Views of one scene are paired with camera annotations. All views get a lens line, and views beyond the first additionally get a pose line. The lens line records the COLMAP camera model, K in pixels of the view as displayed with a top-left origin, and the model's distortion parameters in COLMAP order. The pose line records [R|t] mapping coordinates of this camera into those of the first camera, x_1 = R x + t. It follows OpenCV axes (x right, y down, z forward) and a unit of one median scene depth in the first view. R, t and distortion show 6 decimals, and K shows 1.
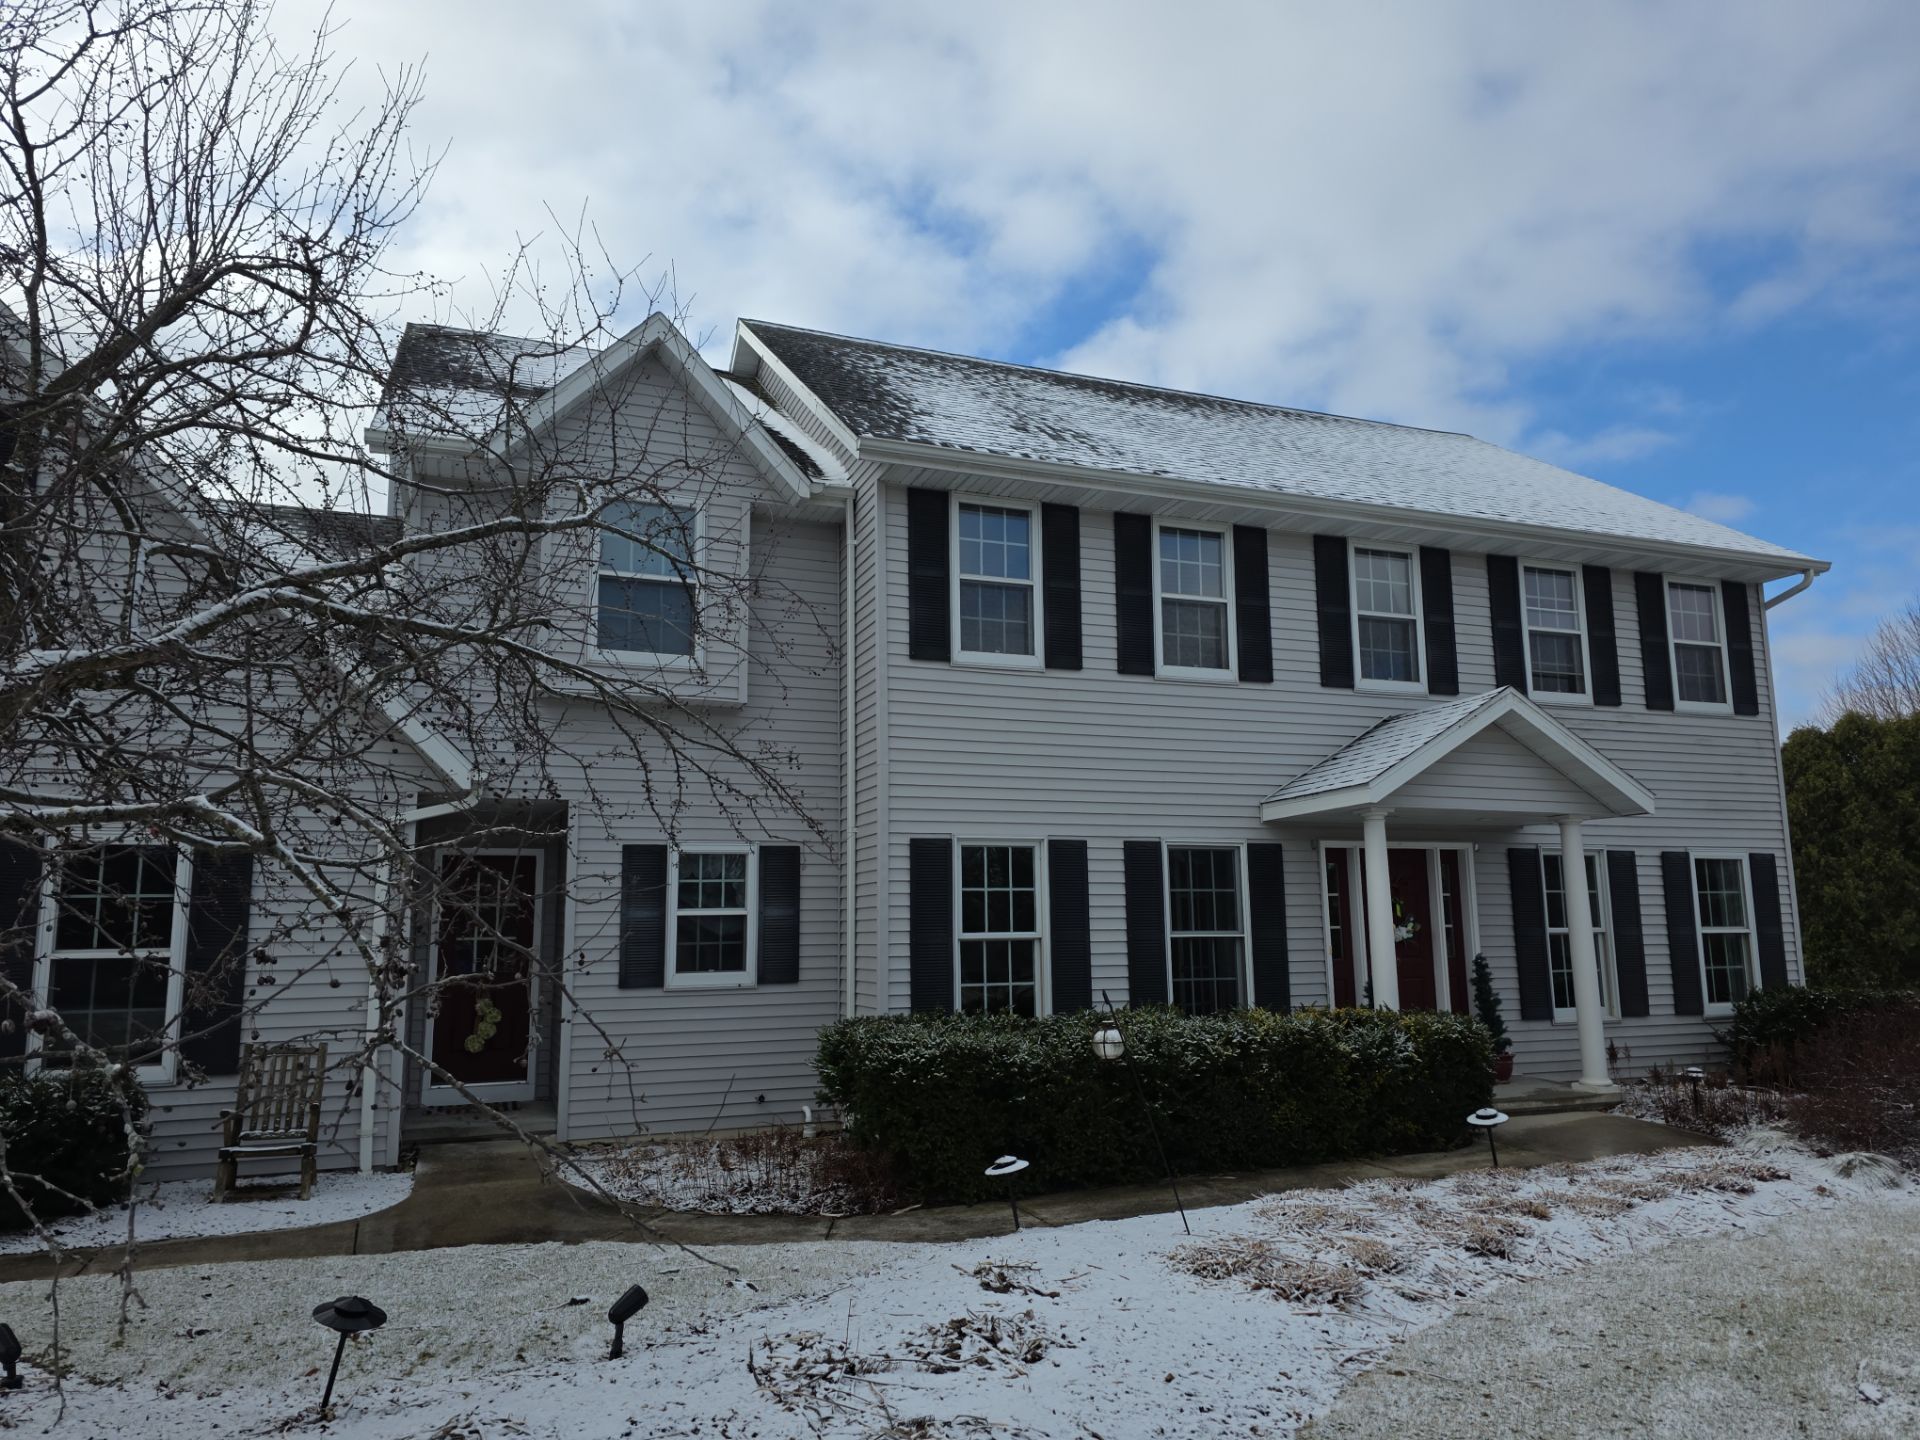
lens RADIAL K [[1317.2, 0, 928.8], [0, 1317.2, 770.9], [0, 0, 1]] dist [0.044972, -0.023887]
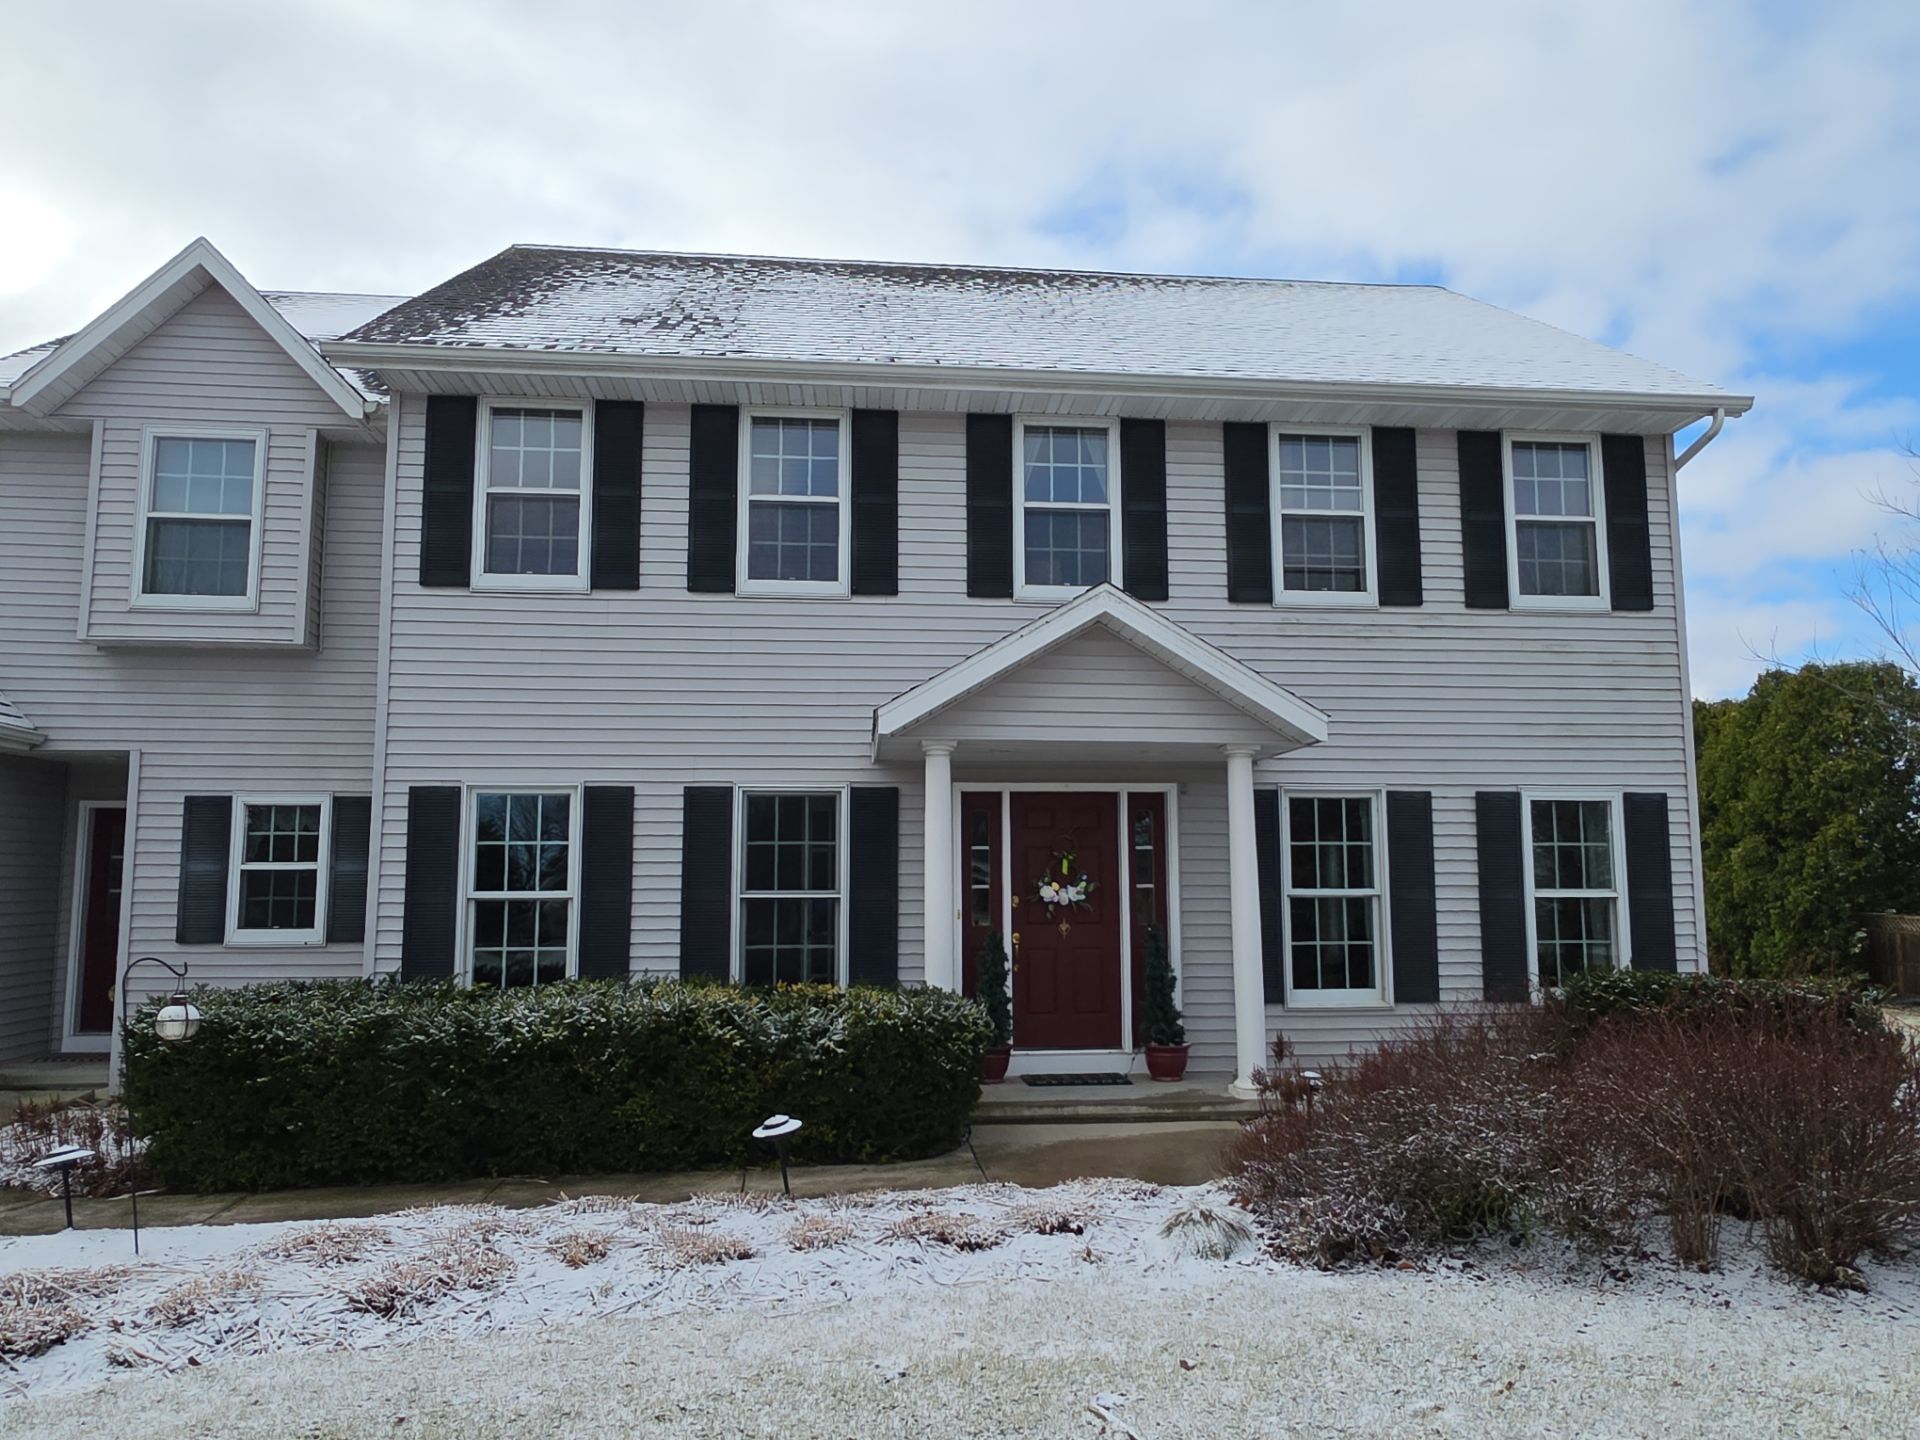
lens RADIAL K [[1317.2, 0, 976.5], [0, 1317.2, 762.6], [0, 0, 1]] dist [0.044972, -0.023887]
pose [[0.965624, -0.017012, -0.259384, 0.543798], [0.024564, 0.999363, 0.025901, 0.019462], [0.258778, -0.031382, 0.965427, 0.209553]]
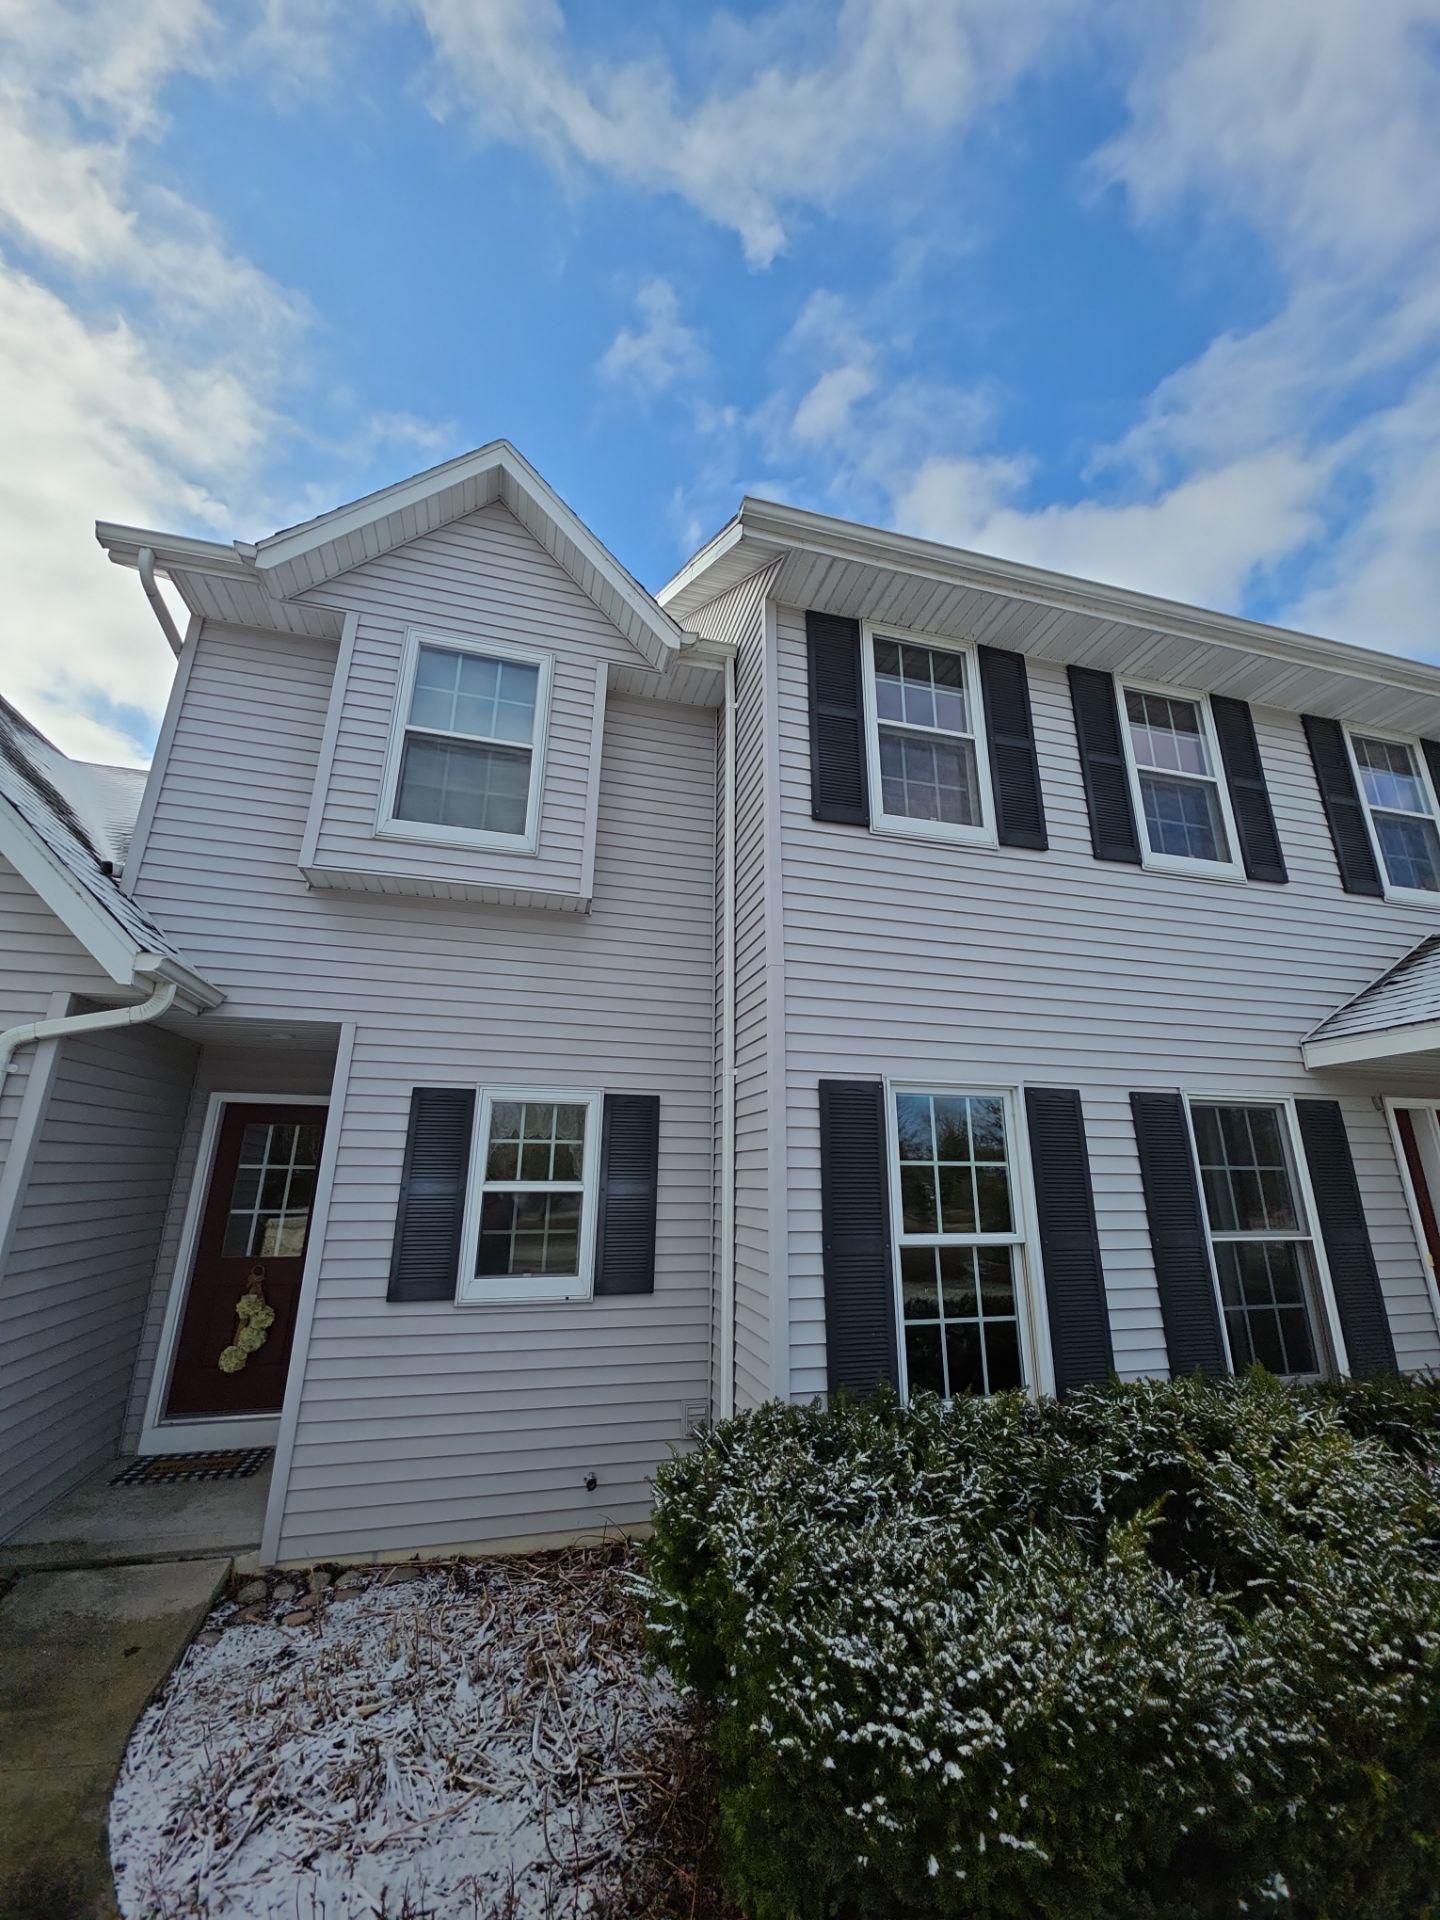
lens RADIAL K [[768.2, 0, 720.3], [0, 768.2, 951.6], [0, 0, 1]] dist [0.003724, 0.000051]
pose [[0.996956, -0.004701, -0.077826, -0.030034], [-0.007981, 0.986785, -0.161835, 0.046553], [0.077558, 0.161964, 0.983744, 0.568290]]
